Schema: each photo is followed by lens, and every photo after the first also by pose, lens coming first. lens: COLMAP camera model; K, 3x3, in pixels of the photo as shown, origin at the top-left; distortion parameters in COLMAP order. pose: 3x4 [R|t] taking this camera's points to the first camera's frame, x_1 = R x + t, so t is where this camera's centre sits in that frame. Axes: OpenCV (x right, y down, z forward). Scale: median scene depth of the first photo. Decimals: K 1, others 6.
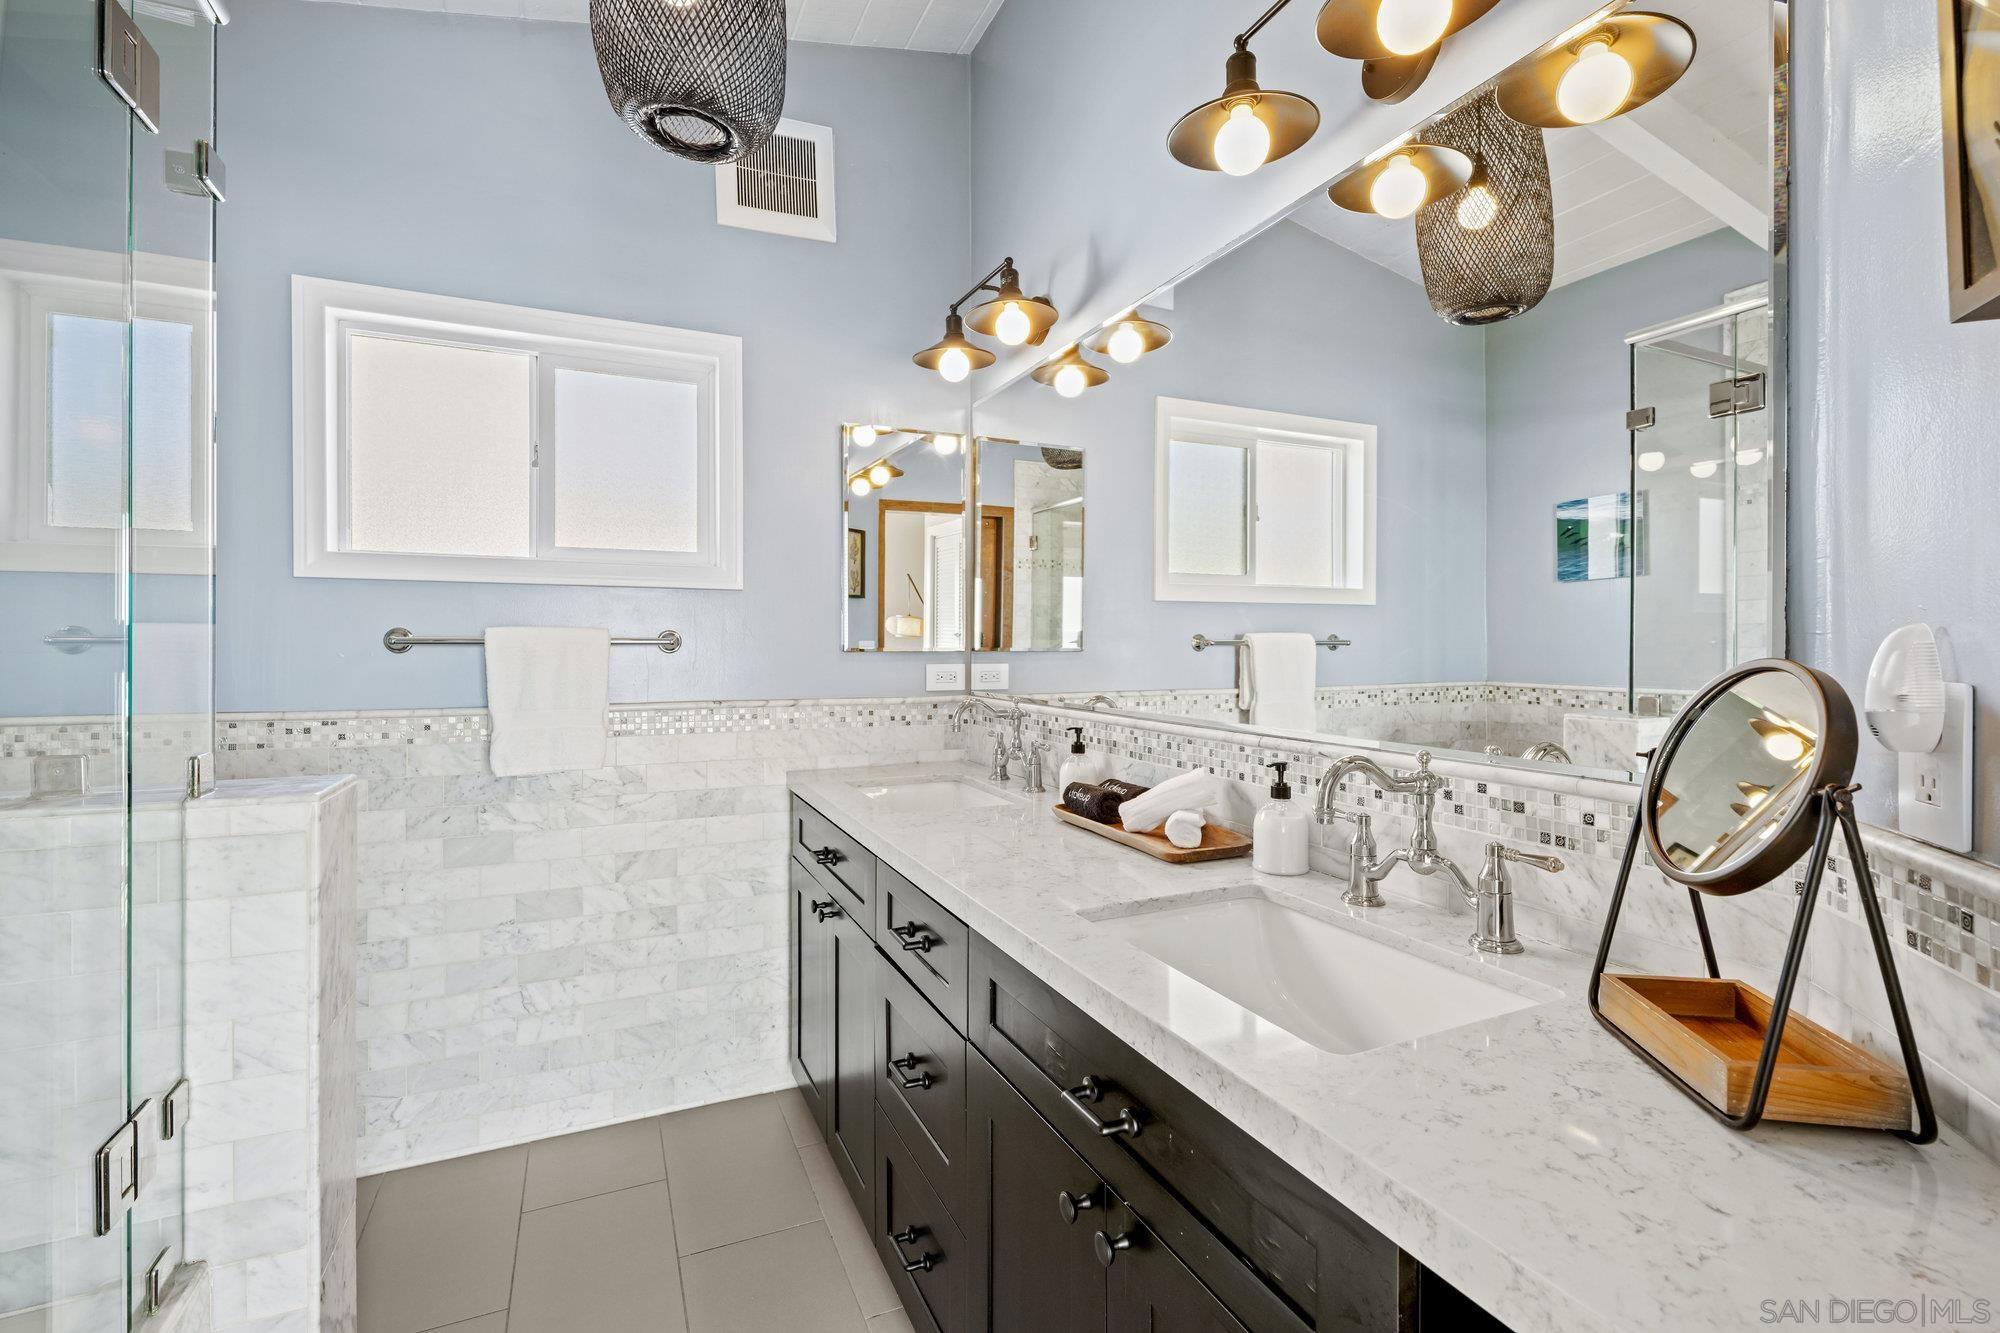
lens RADIAL K [[916.8, 0, 1005.1], [0, 916.8, 654.2], [0, 0, 1]] dist [-0.013881, -0.000213]
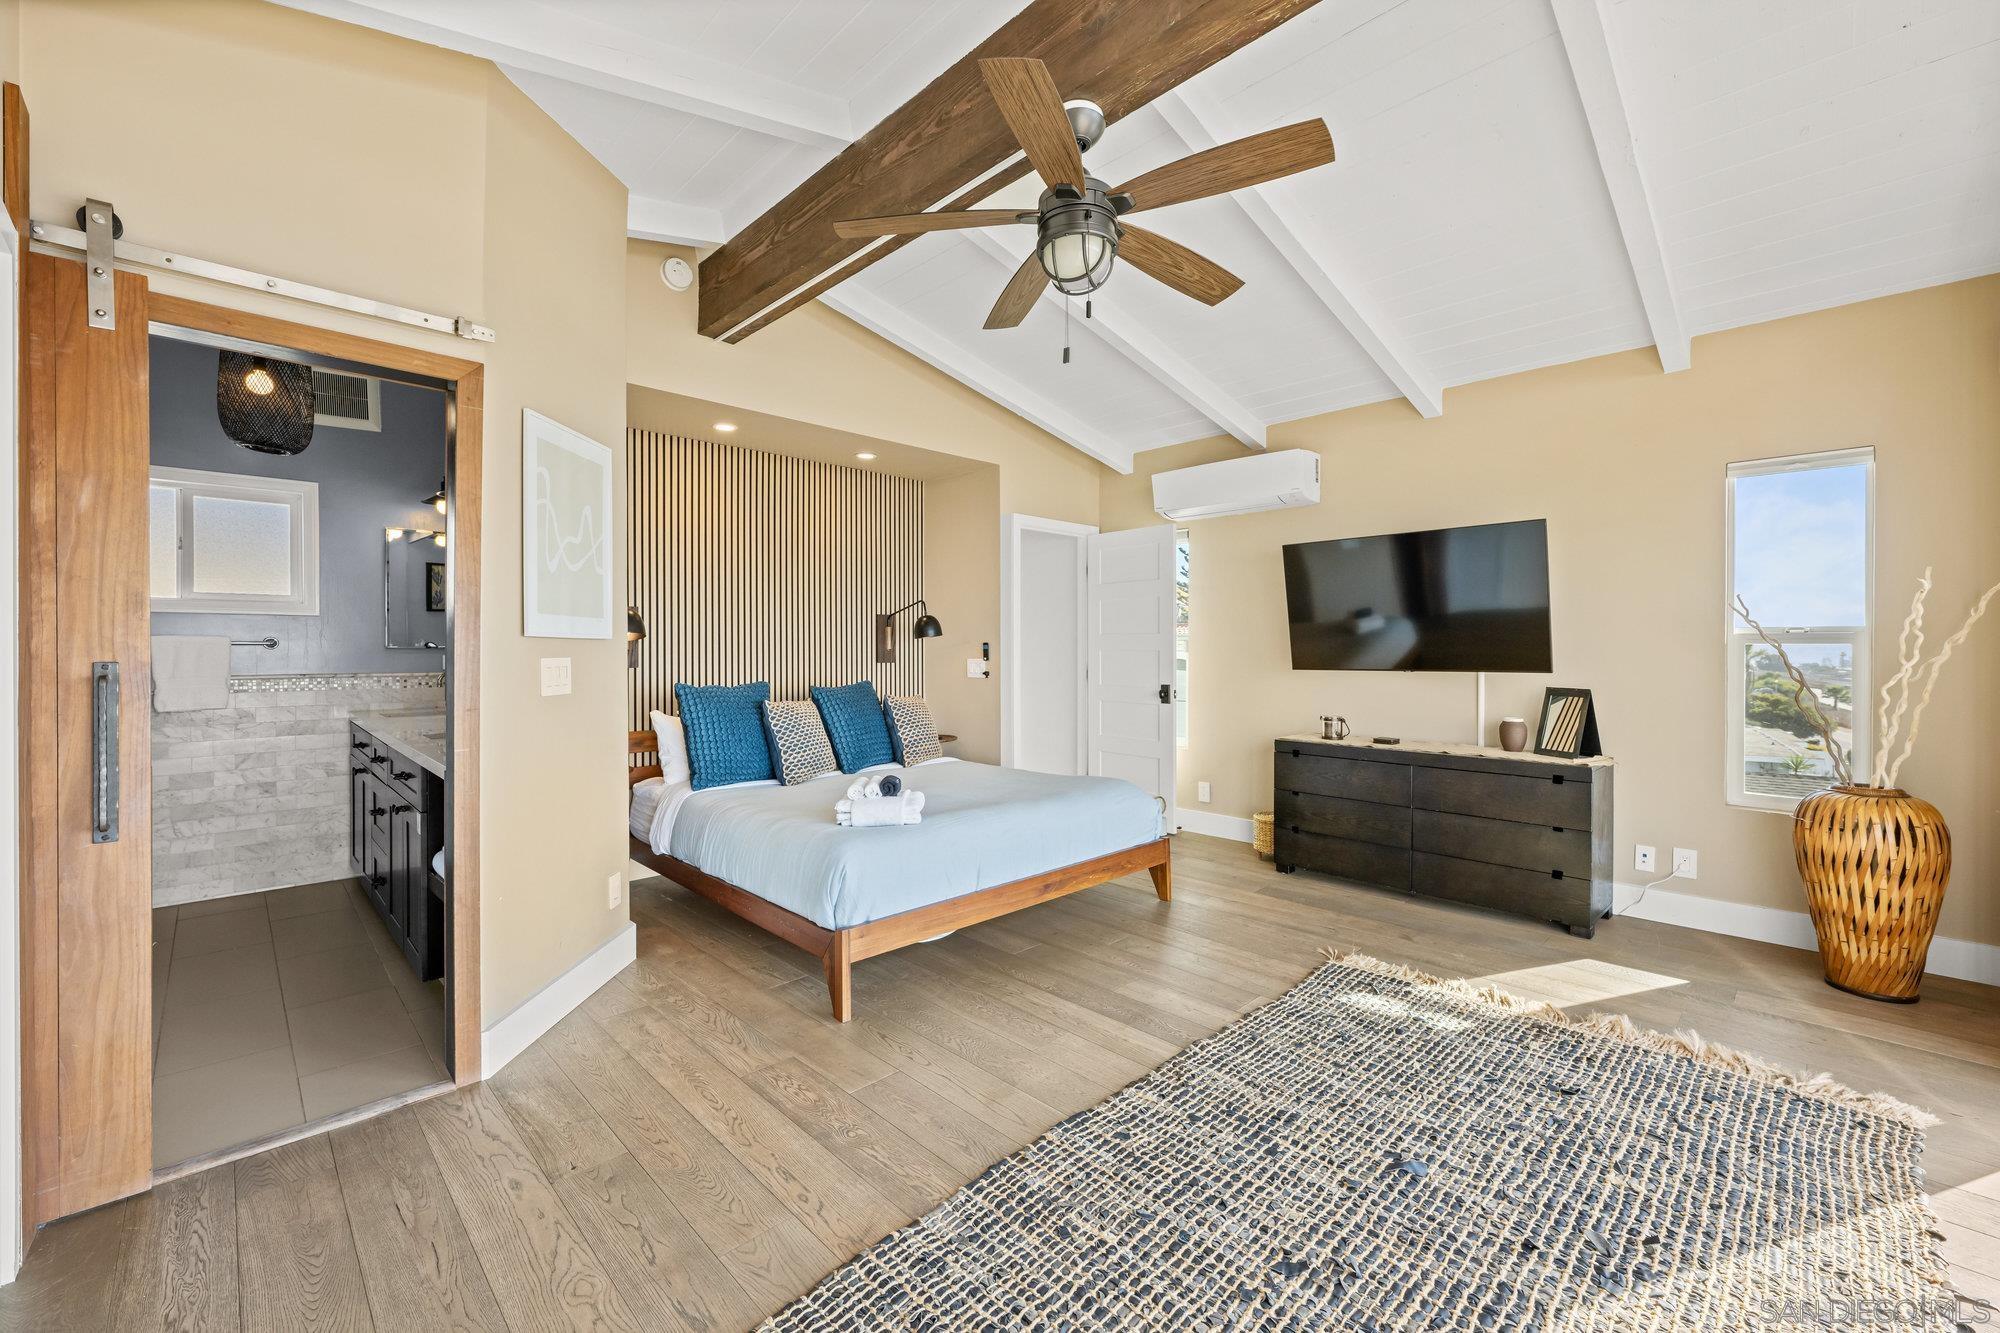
lens RADIAL K [[809.6, 0, 995.2], [0, 809.6, 651.4], [0, 0, 1]] dist [-0.002934, -0.000313]
pose [[0.948739, -0.009198, 0.315926, 0.541326], [0.010783, 0.999937, -0.003267, 0.025642], [-0.315876, 0.006506, 0.948778, -1.087547]]
